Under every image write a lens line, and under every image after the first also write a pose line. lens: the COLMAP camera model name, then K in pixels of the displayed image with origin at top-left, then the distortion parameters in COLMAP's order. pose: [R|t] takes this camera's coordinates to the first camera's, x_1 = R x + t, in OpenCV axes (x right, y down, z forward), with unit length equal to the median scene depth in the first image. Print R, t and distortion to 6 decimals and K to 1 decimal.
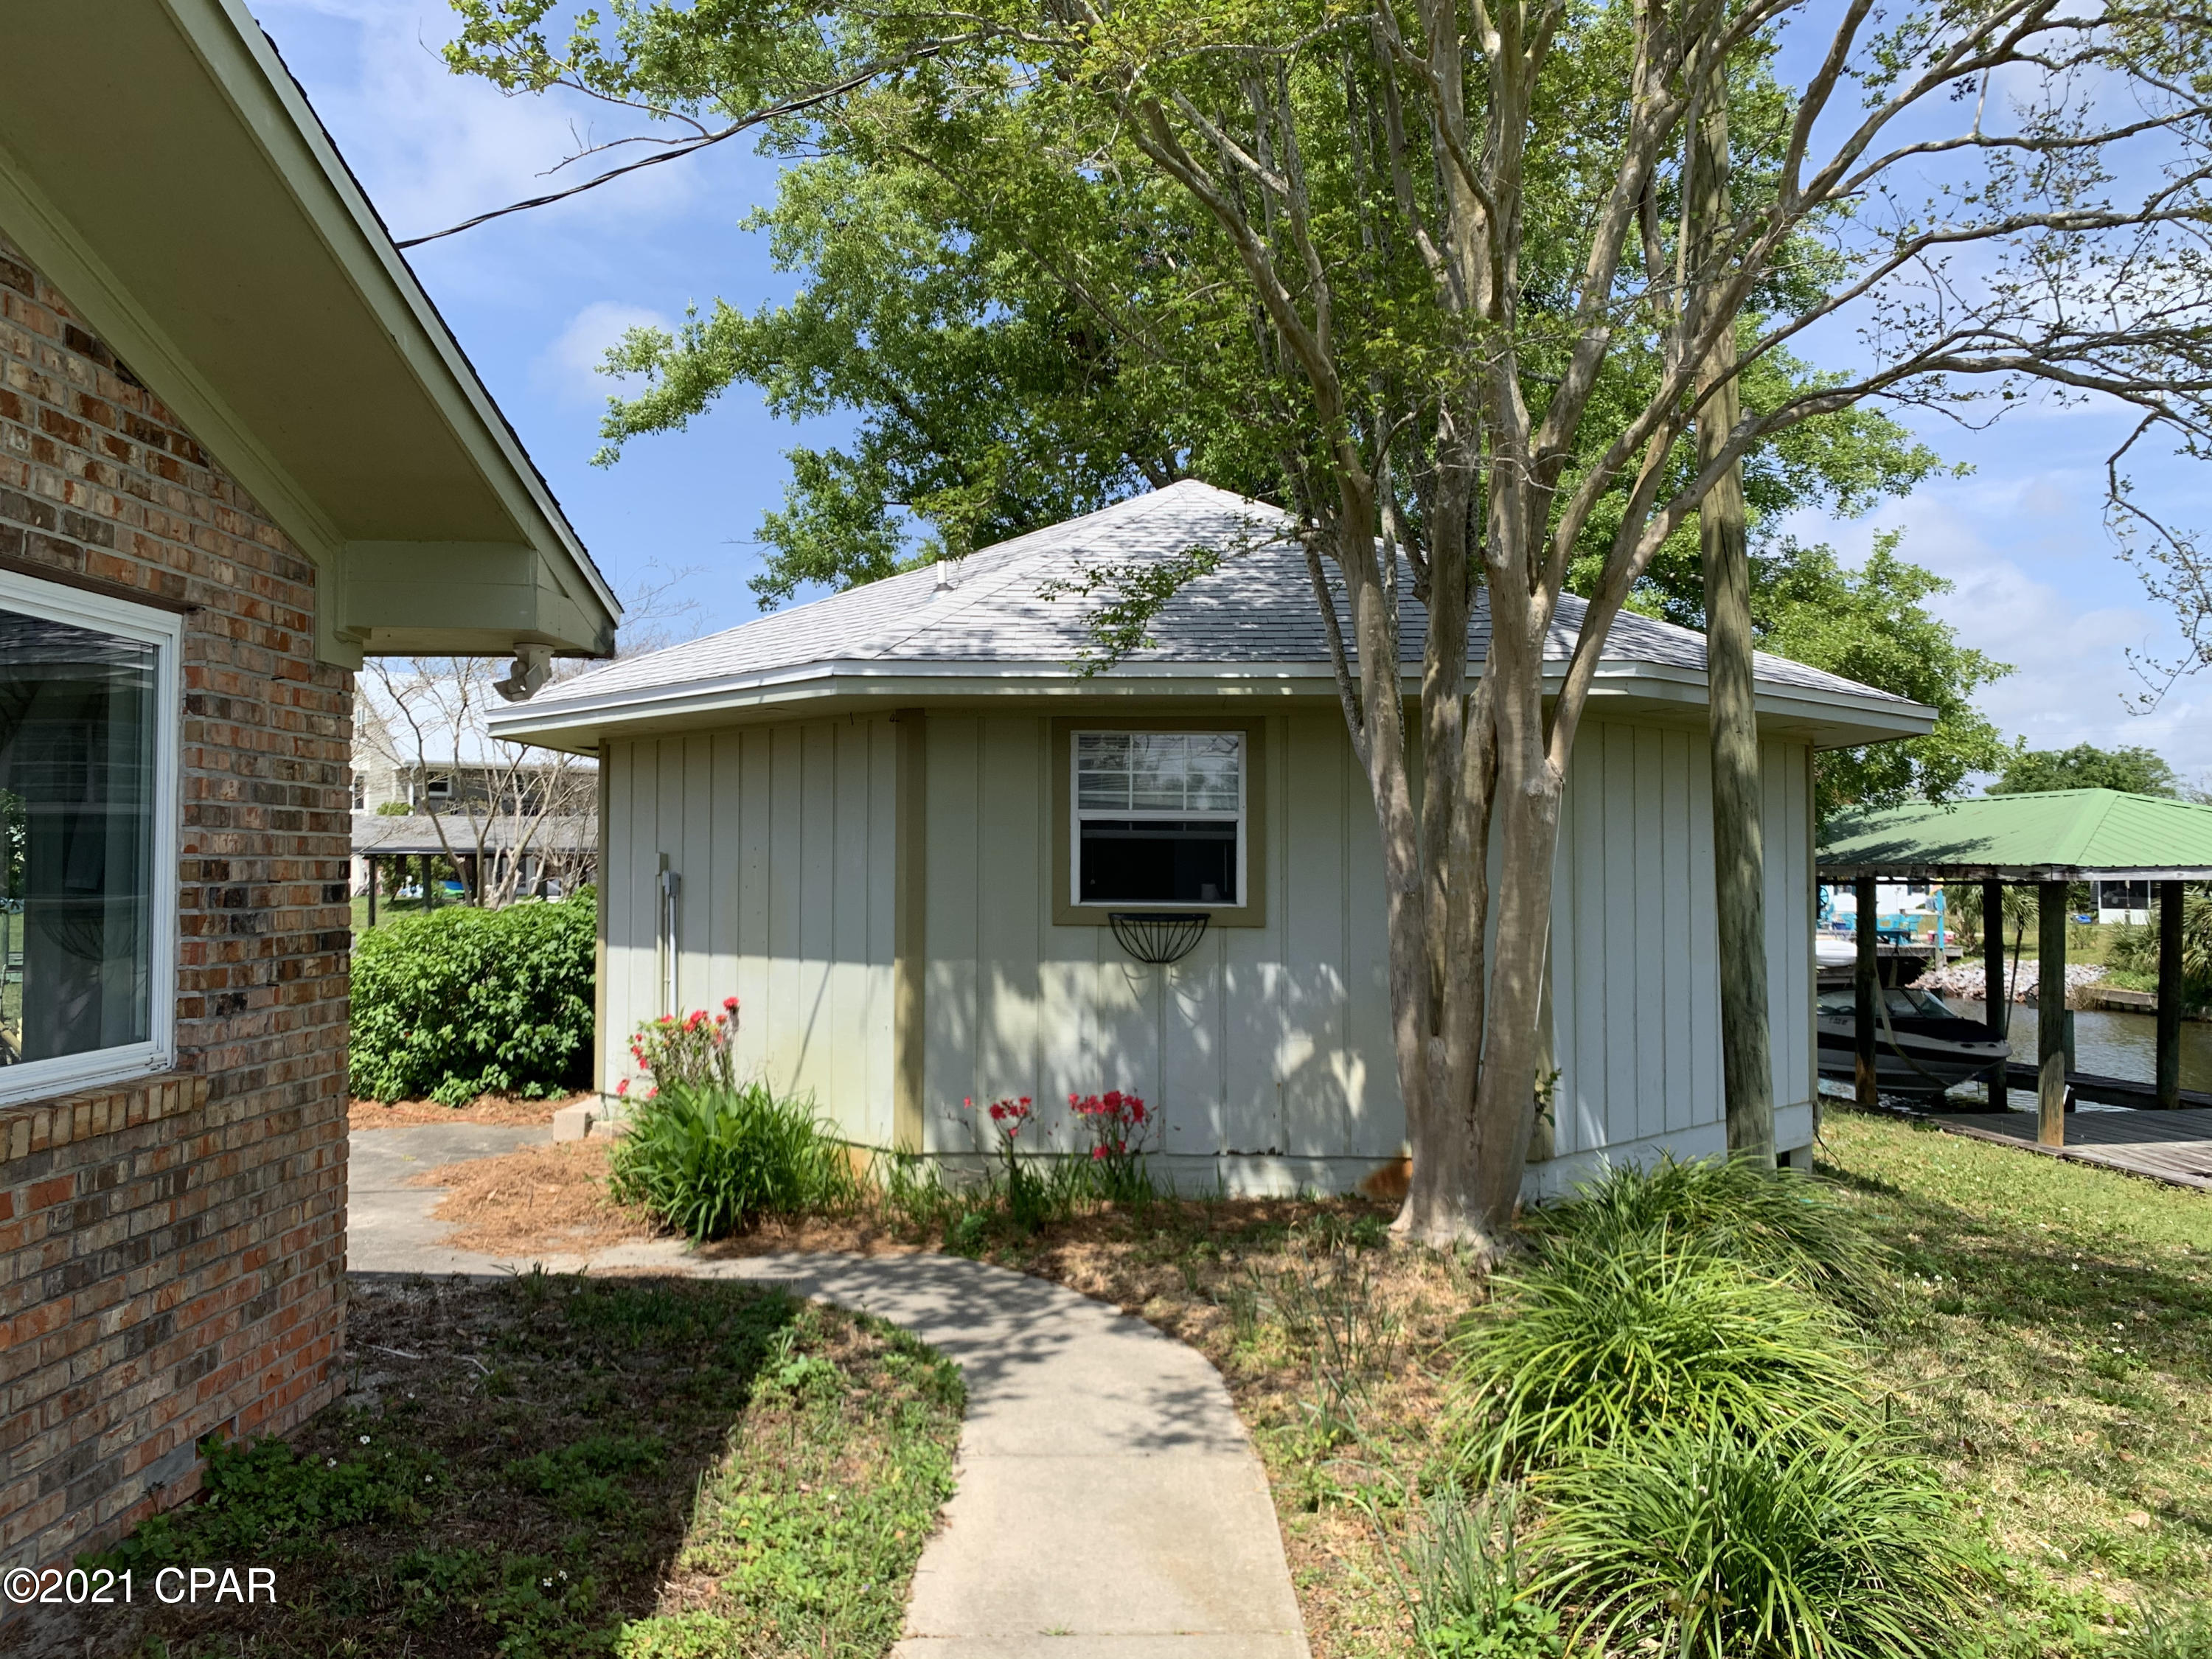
lens RADIAL K [[1705.5, 0, 1106.0], [0, 1705.5, 829.5], [0, 0, 1]] dist [-0.003614, -0.000740]
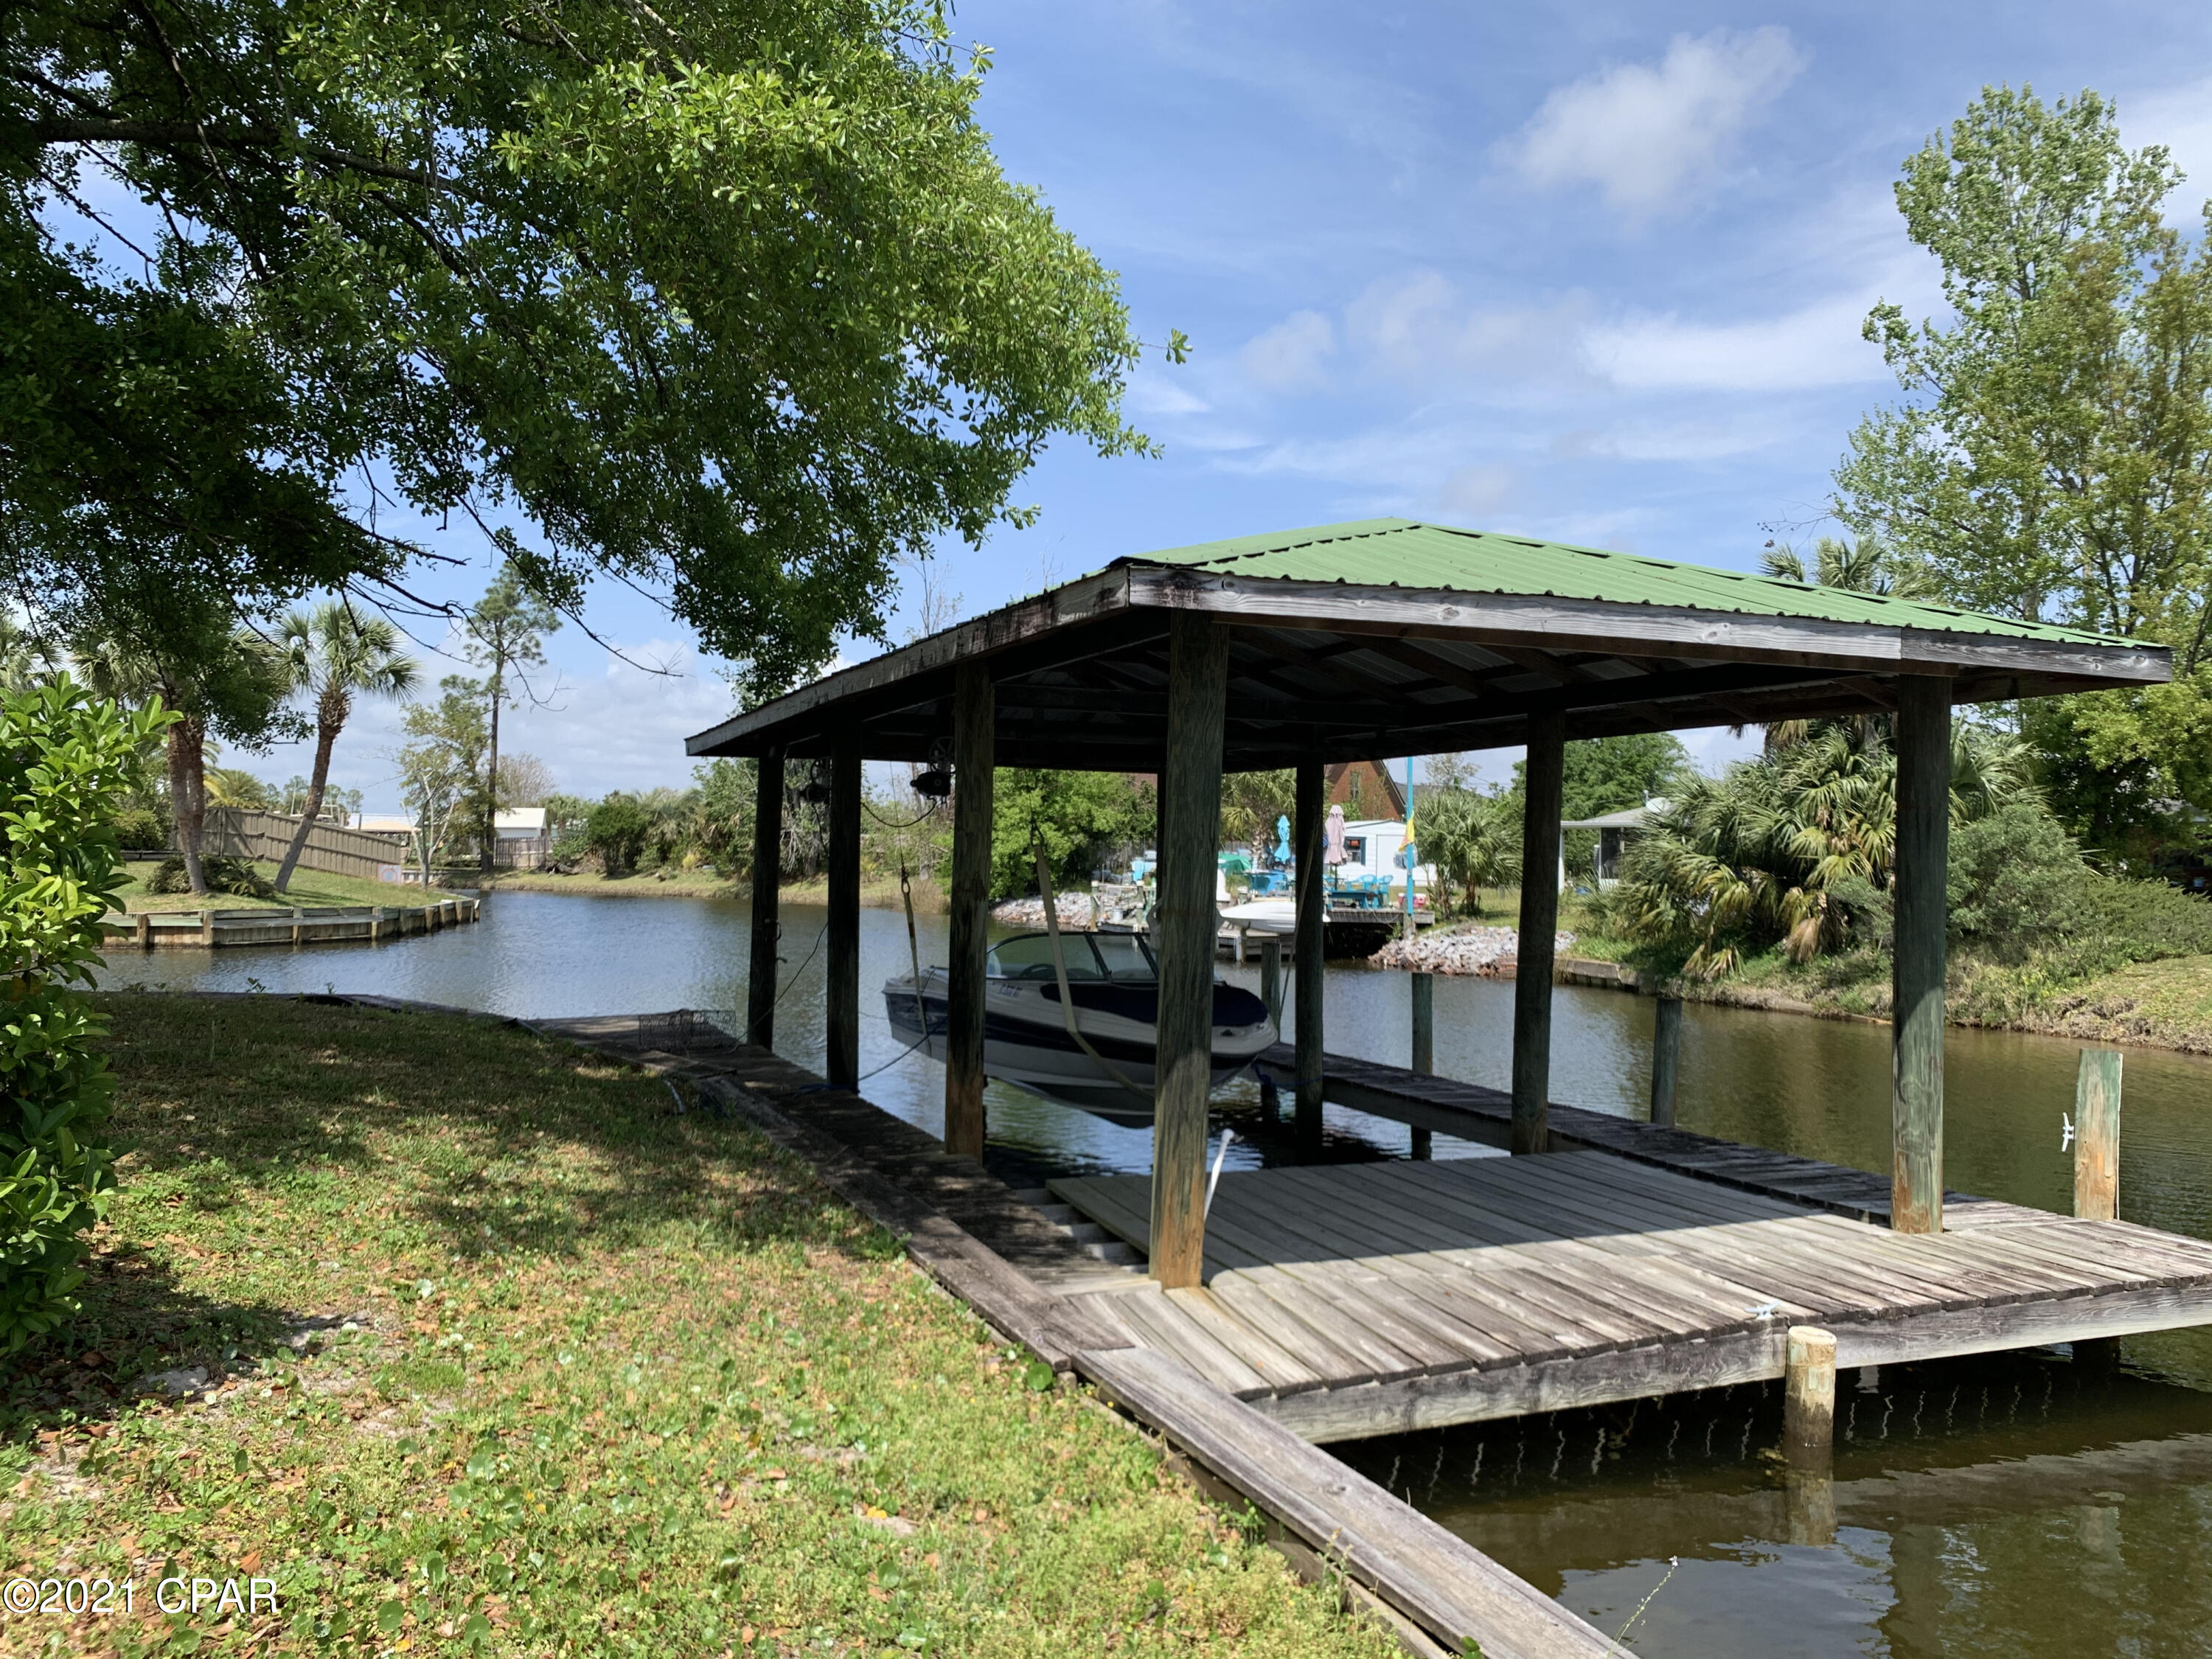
lens RADIAL K [[1705.5, 0, 1106.0], [0, 1705.5, 829.5], [0, 0, 1]] dist [-0.003614, -0.000740]
pose [[0.975317, 0.019662, 0.219932, 0.167982], [-0.021319, 0.999759, 0.005163, 0.028930], [-0.219778, -0.009724, 0.975502, 0.224219]]
